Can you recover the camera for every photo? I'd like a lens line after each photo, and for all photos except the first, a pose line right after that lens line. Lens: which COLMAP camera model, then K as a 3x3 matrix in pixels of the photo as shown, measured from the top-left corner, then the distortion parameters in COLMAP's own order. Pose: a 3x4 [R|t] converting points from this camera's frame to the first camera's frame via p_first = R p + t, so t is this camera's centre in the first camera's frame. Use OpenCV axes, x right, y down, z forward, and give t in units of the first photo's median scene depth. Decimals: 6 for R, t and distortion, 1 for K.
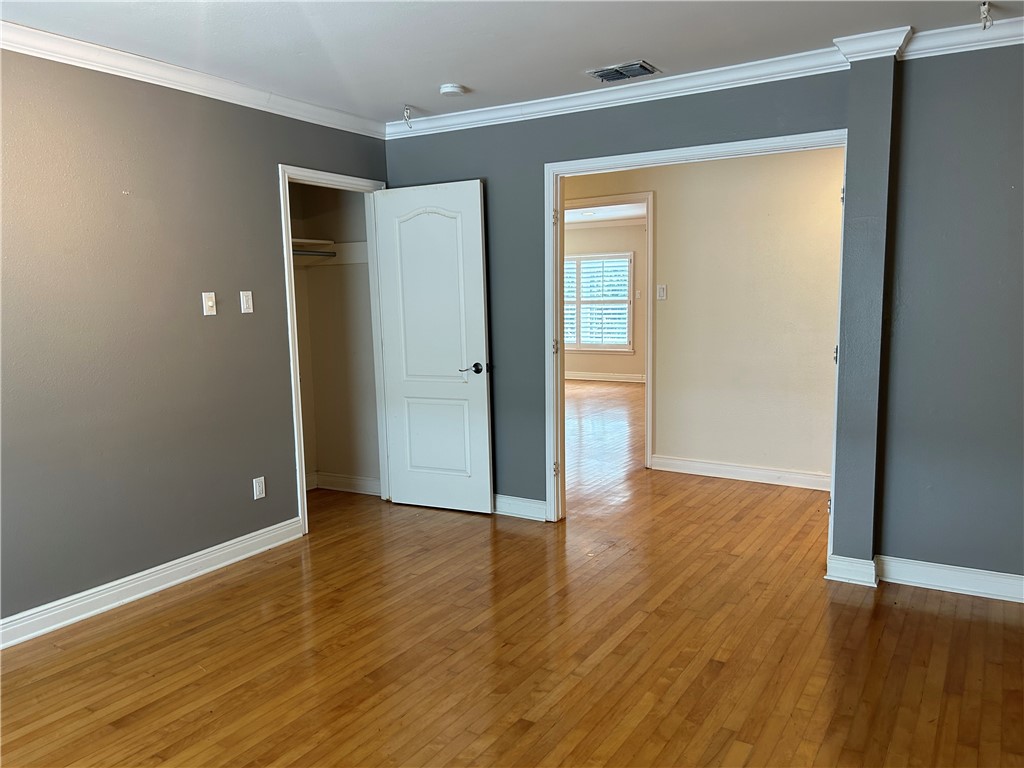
lens RADIAL K [[773.2, 0, 514.6], [0, 773.2, 387.6], [0, 0, 1]] dist [0.034381, -0.014659]
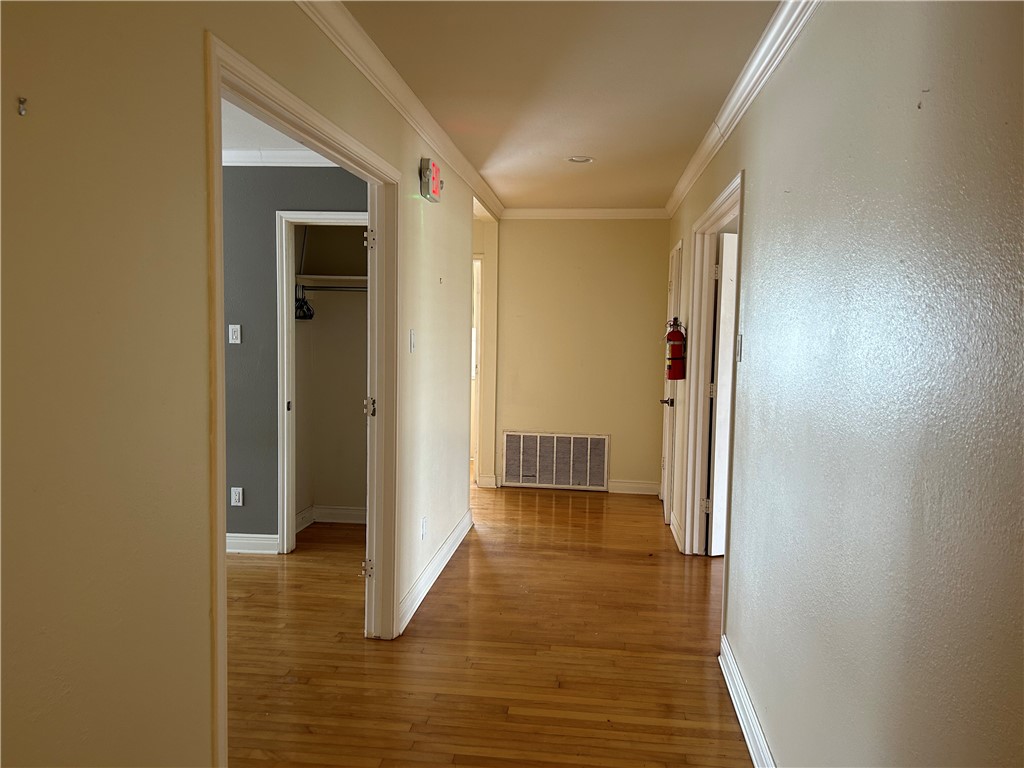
lens RADIAL K [[773.2, 0, 514.6], [0, 773.2, 379.7], [0, 0, 1]] dist [0.034381, -0.014659]
pose [[0.431677, 0.089314, -0.897596, 0.834190], [-0.136200, 0.990131, 0.033019, -0.130064], [0.891686, 0.107999, 0.439582, 0.821485]]
